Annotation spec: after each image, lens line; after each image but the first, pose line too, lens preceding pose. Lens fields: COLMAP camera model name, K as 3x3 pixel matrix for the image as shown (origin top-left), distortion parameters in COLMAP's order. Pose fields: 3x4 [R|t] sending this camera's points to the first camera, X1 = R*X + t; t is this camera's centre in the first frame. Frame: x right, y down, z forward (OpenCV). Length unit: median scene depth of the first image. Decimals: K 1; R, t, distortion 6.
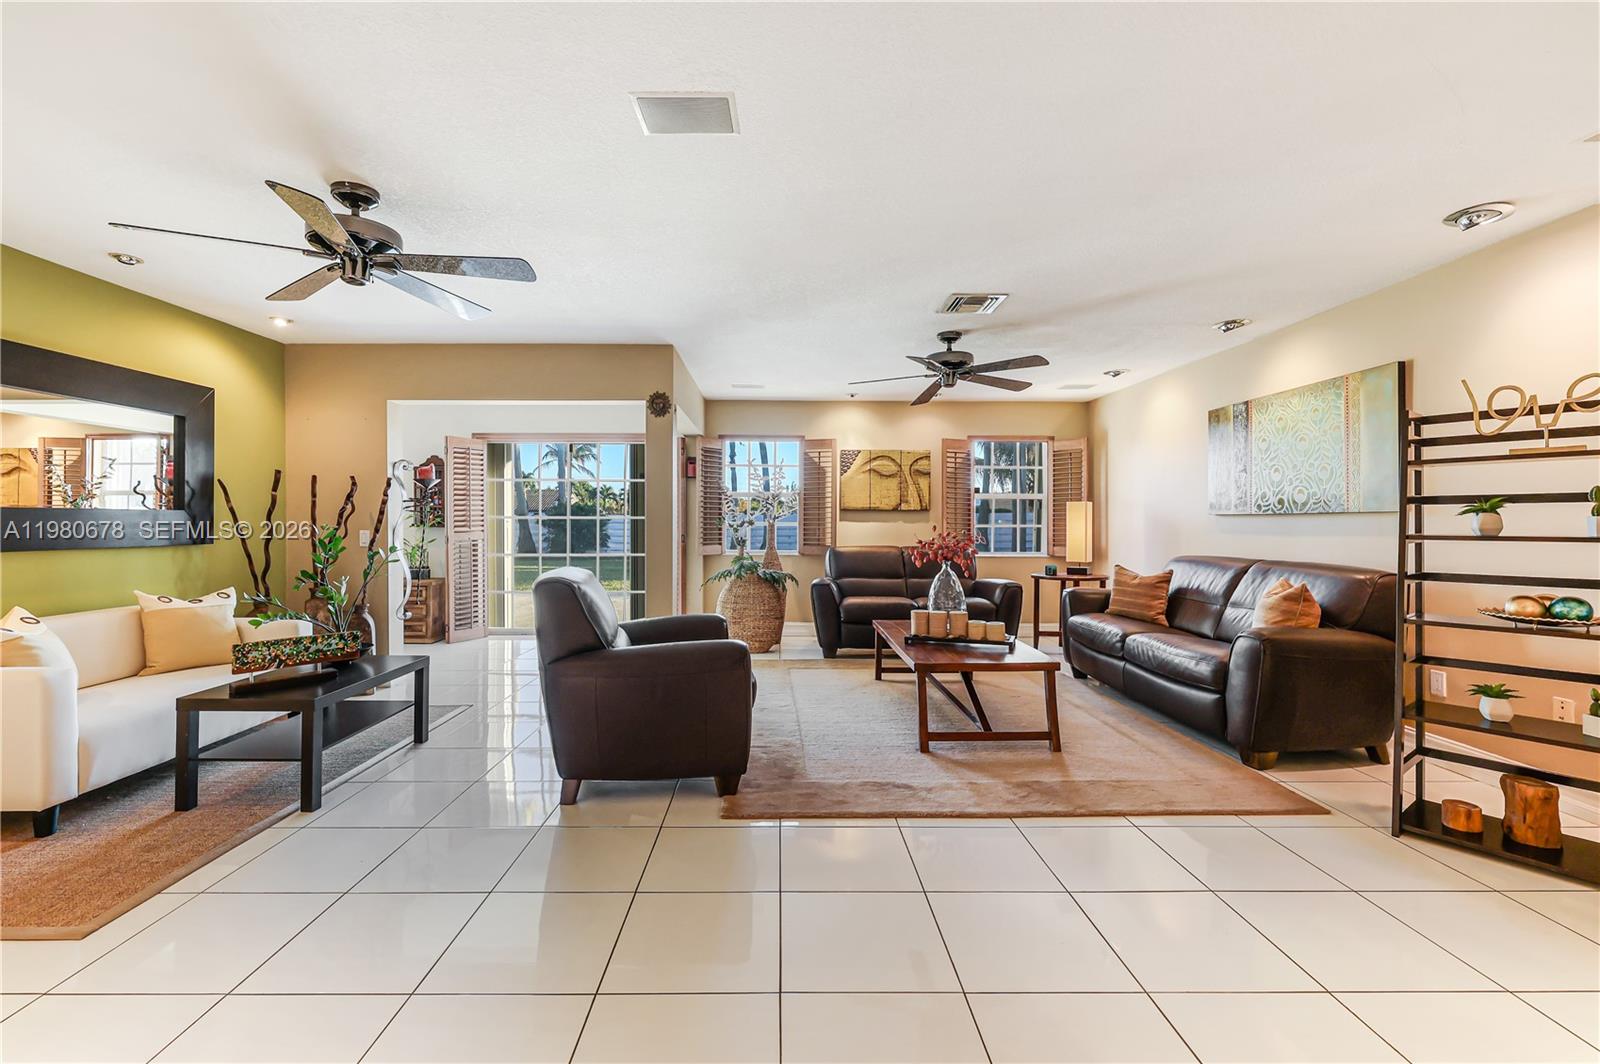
lens RADIAL K [[678.4, 0, 784.2], [0, 678.4, 519.9], [0, 0, 1]] dist [-0.000995, 0.000771]
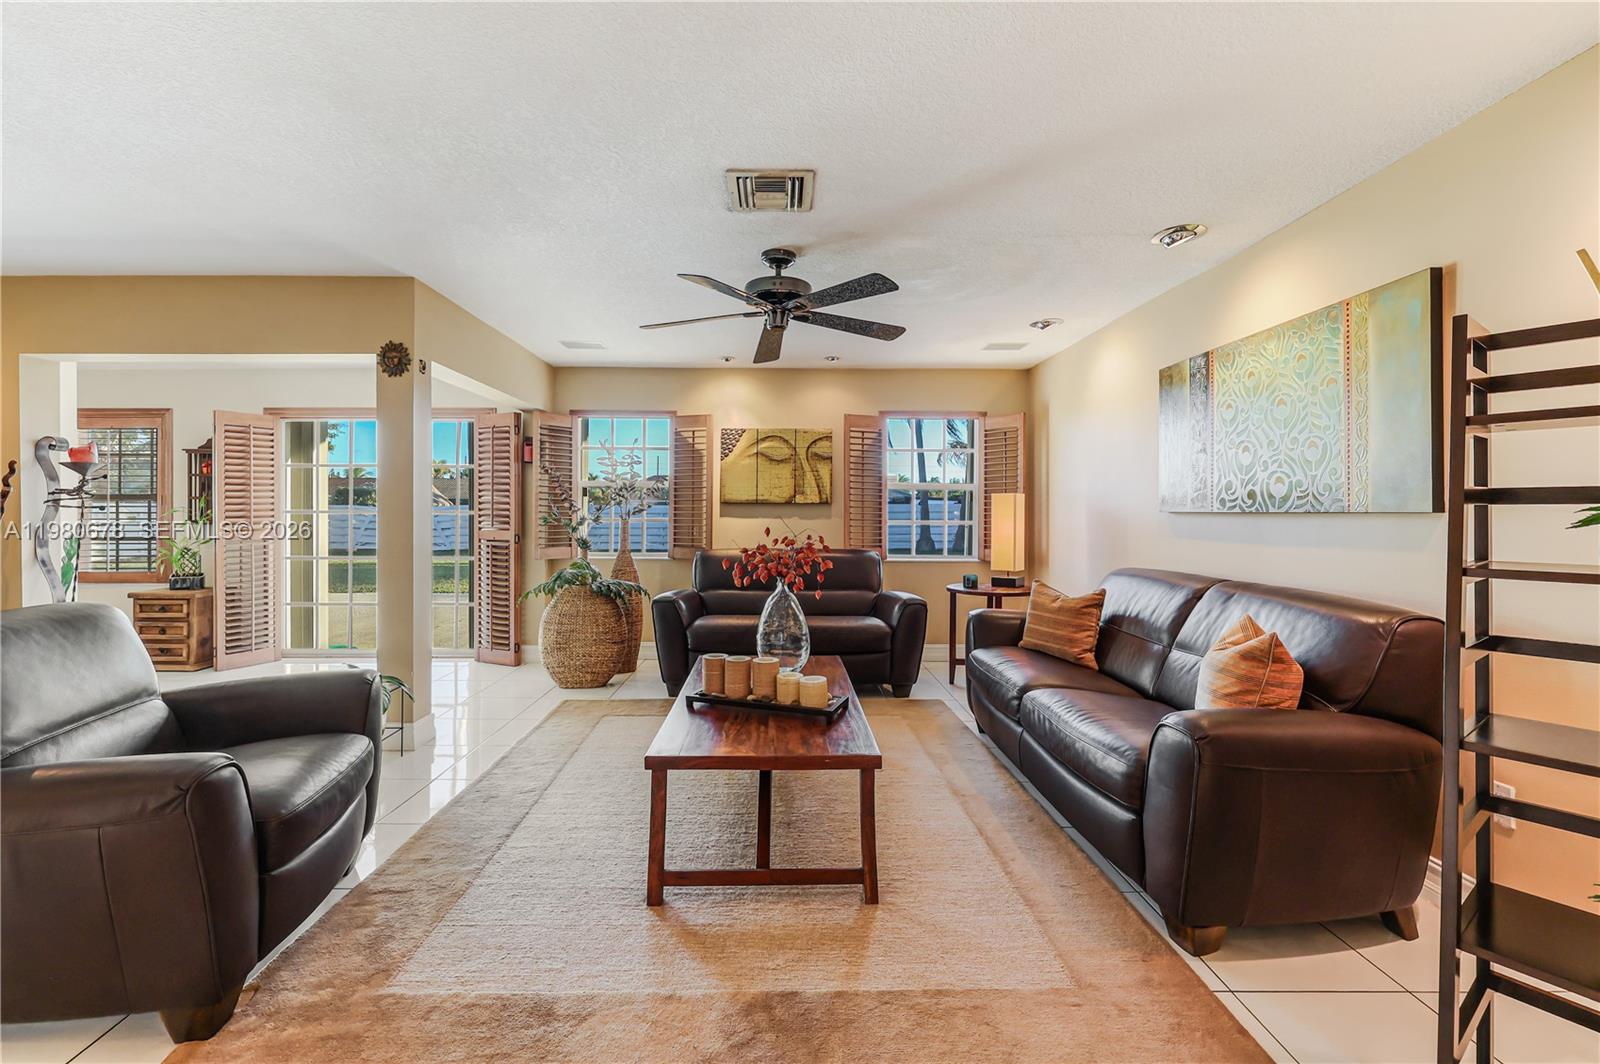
lens RADIAL K [[678.4, 0, 783.4], [0, 678.4, 511.0], [0, 0, 1]] dist [-0.000995, 0.000771]
pose [[0.999986, 0.000706, -0.005284, 0.262403], [-0.000693, 0.999997, 0.002399, -0.011859], [0.005286, -0.002396, 0.999983, 0.311564]]
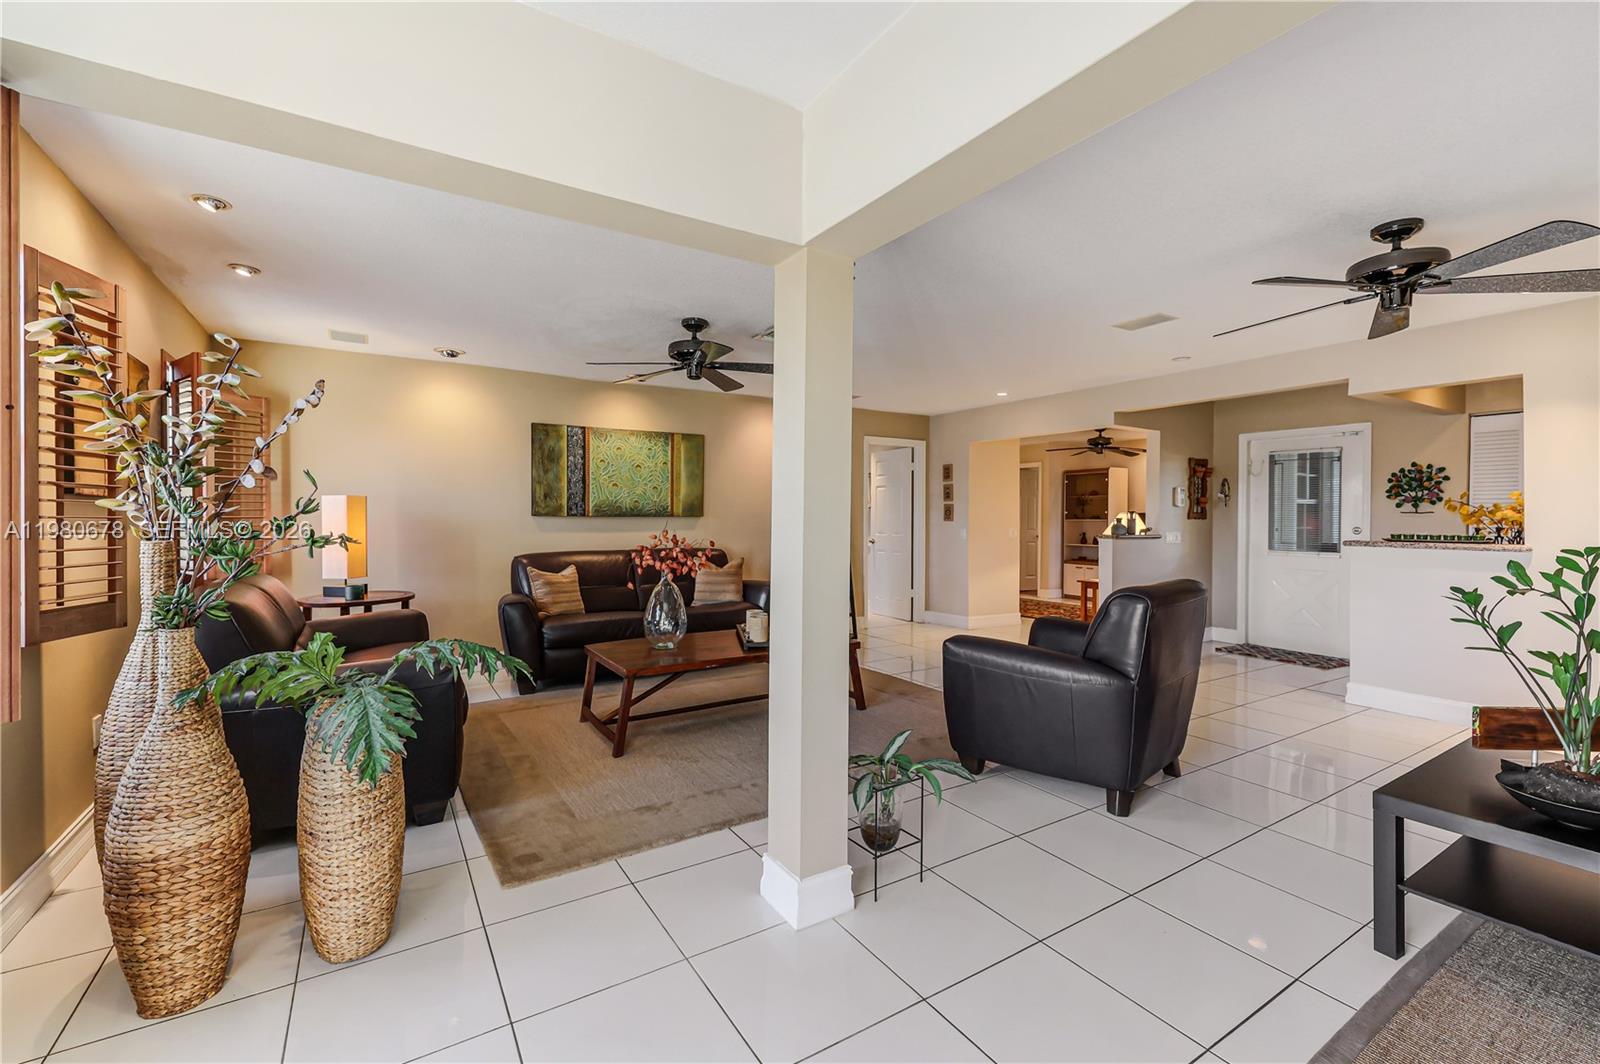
lens RADIAL K [[678.4, 0, 792.9], [0, 678.4, 525.0], [0, 0, 1]] dist [-0.000995, 0.000771]
pose [[-0.518811, -0.009464, 0.854837, -0.641922], [-0.003417, 0.999954, 0.008997, -0.005292], [-0.854882, 0.001747, -0.518819, 1.413329]]
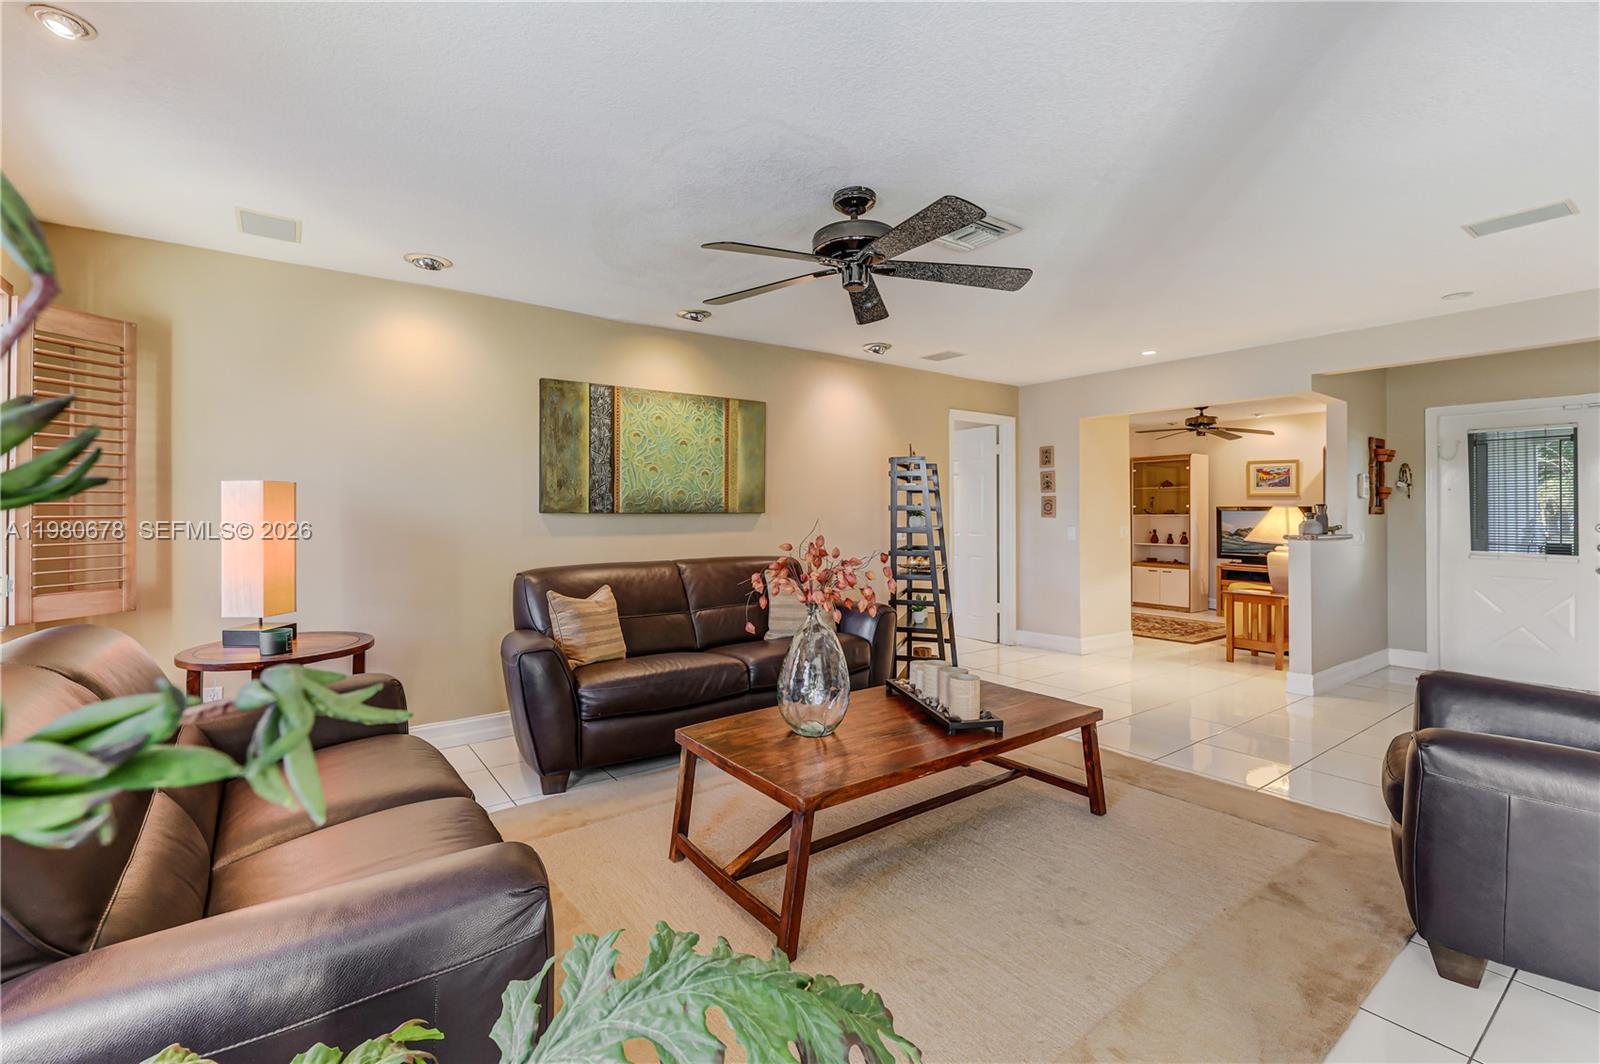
lens RADIAL K [[703.4, 0, 784.2], [0, 703.4, 510.1], [0, 0, 1]] dist [-0.012524, -0.000357]
pose [[-0.571594, 0.005688, 0.820517, -0.213294], [0.000336, 0.999978, -0.006698, -0.006880], [-0.820537, -0.003553, -0.571583, 1.431959]]
